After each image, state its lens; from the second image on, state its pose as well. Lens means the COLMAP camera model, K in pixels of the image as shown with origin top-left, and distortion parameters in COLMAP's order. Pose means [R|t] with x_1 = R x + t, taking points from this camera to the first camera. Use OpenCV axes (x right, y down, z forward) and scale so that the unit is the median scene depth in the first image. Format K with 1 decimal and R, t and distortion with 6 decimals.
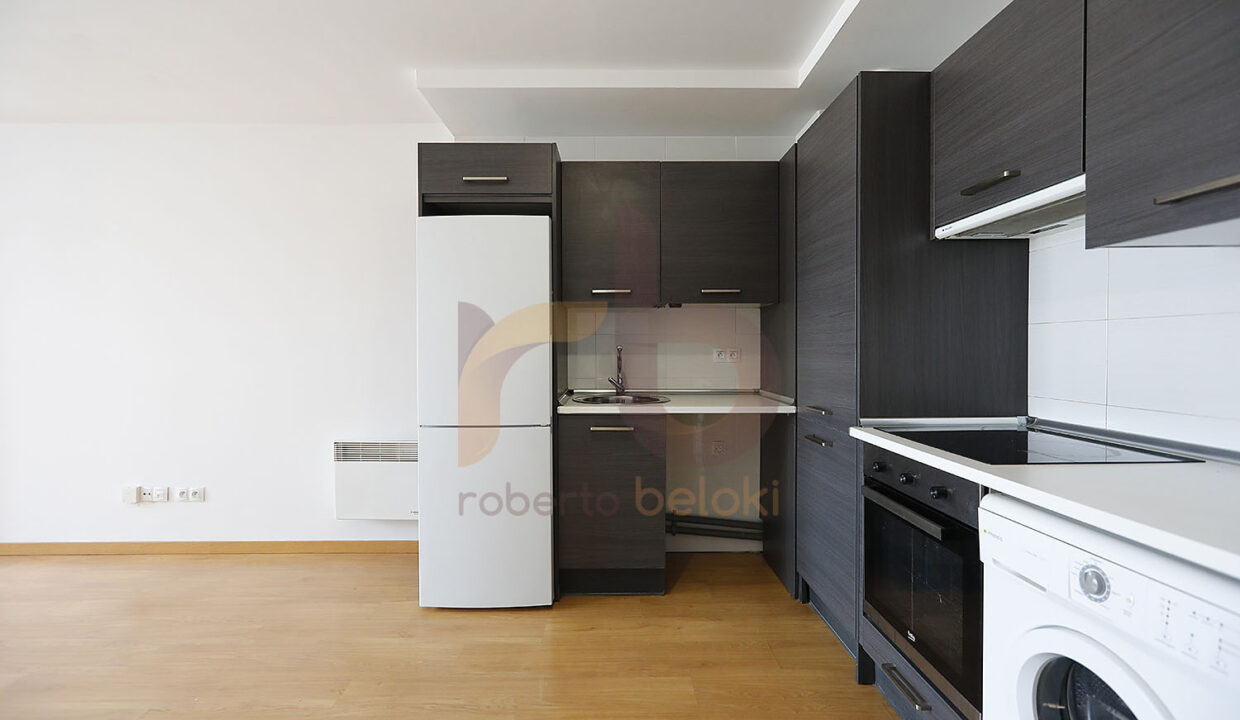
lens RADIAL K [[551.5, 0, 615.9], [0, 551.5, 358.7], [0, 0, 1]] dist [-0.000877, 0.000465]
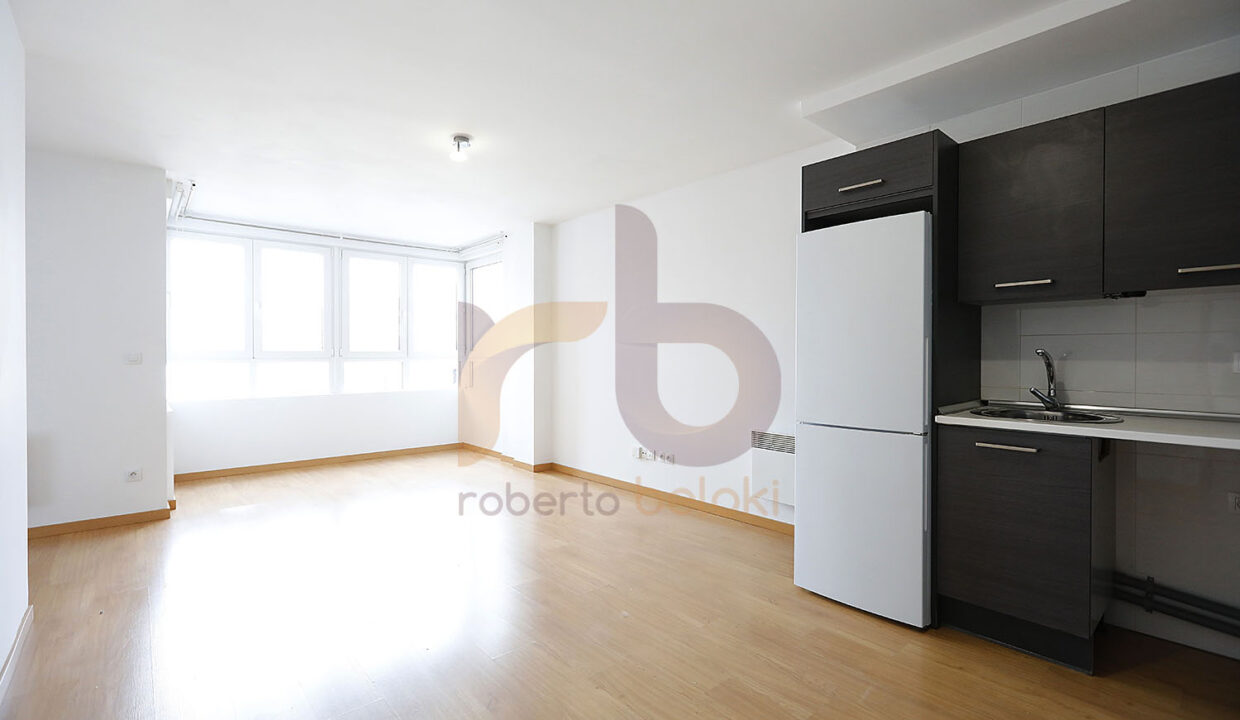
lens RADIAL K [[551.5, 0, 615.9], [0, 551.5, 358.7], [0, 0, 1]] dist [-0.000877, 0.000465]
pose [[0.653215, 0.009505, -0.757113, 0.239849], [-0.016133, 0.999869, -0.001366, 0.002059], [0.757001, 0.013107, 0.653282, -0.003566]]
